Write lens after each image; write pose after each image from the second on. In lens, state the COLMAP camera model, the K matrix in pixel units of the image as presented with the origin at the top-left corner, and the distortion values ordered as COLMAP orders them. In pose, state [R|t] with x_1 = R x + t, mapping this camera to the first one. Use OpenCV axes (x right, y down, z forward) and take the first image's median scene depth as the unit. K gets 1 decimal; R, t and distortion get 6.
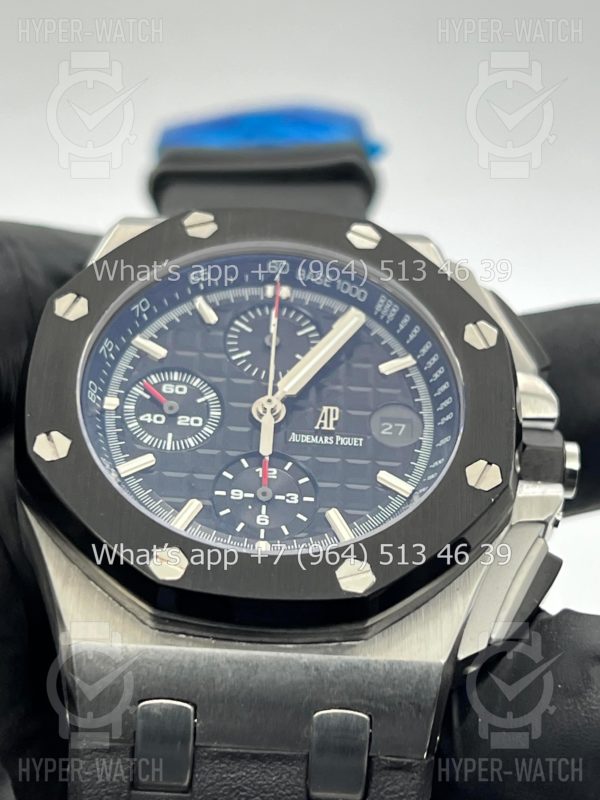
lens RADIAL K [[1850.3, 0, 294.9], [0, 1850.3, 401.7], [0, 0, 1]] dist [0.201861, 0.000000]
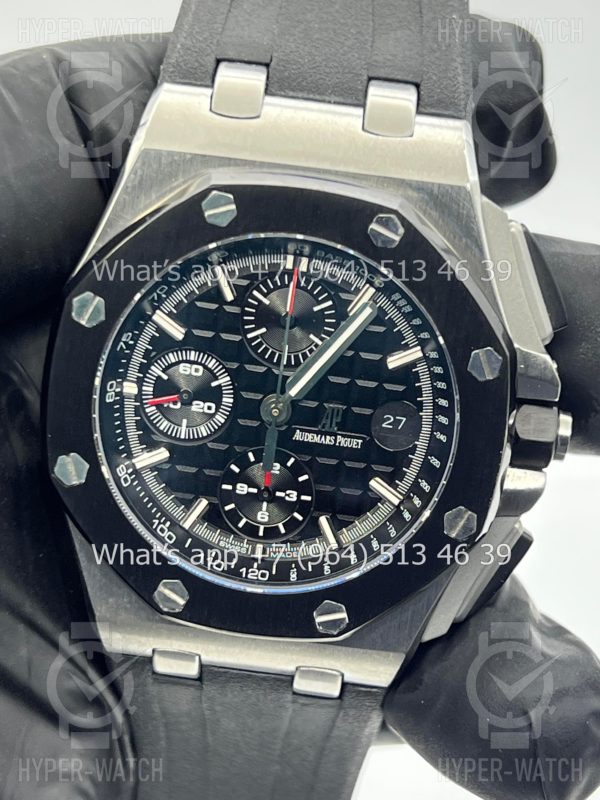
lens RADIAL K [[1850.3, 0, 303.1], [0, 1850.3, 434.2], [0, 0, 1]] dist [0.201861, 0.000000]
pose [[0.991266, 0.108736, -0.074613, 0.082236], [-0.019107, 0.678247, 0.734586, -0.767745], [0.130482, -0.726745, 0.674401, 0.272801]]
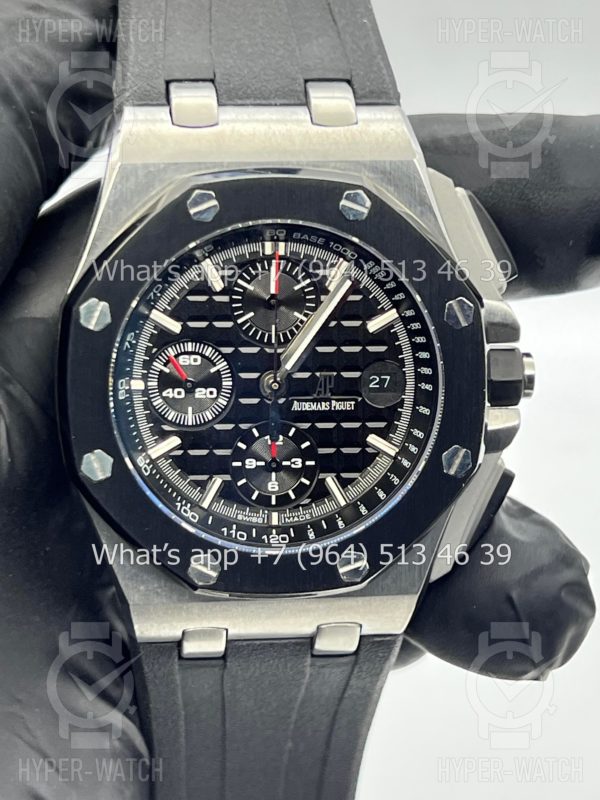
lens RADIAL K [[1850.3, 0, 291.4], [0, 1850.3, 402.8], [0, 0, 1]] dist [0.201861, 0.000000]
pose [[0.998081, -0.043085, 0.044484, -0.055050], [0.001393, 0.733753, 0.679415, -0.773209], [-0.061913, -0.678049, 0.732404, 0.142700]]
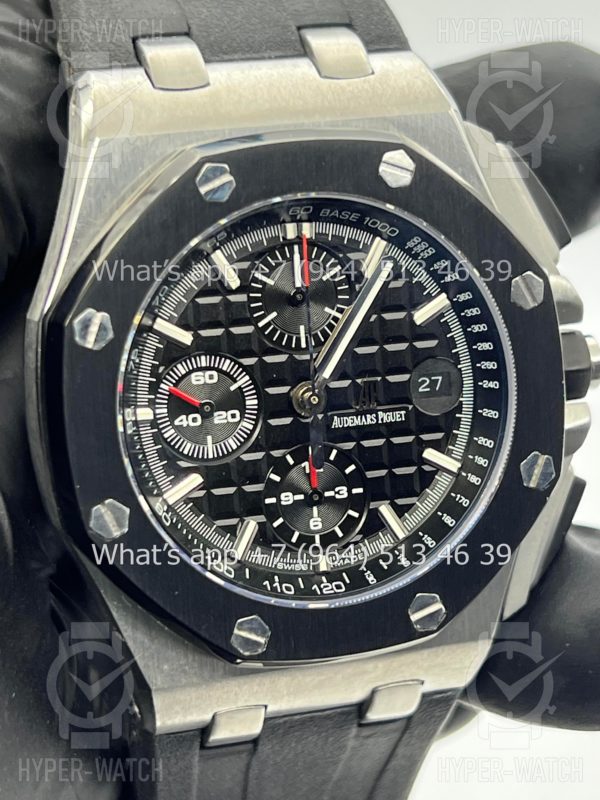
lens RADIAL K [[1850.3, 0, 294.8], [0, 1850.3, 403.0], [0, 0, 1]] dist [0.201861, 0.000000]
pose [[0.971181, -0.132458, 0.198146, -0.207736], [-0.033495, 0.747249, 0.663699, -0.616420], [-0.235976, -0.651209, 0.721278, 0.321895]]
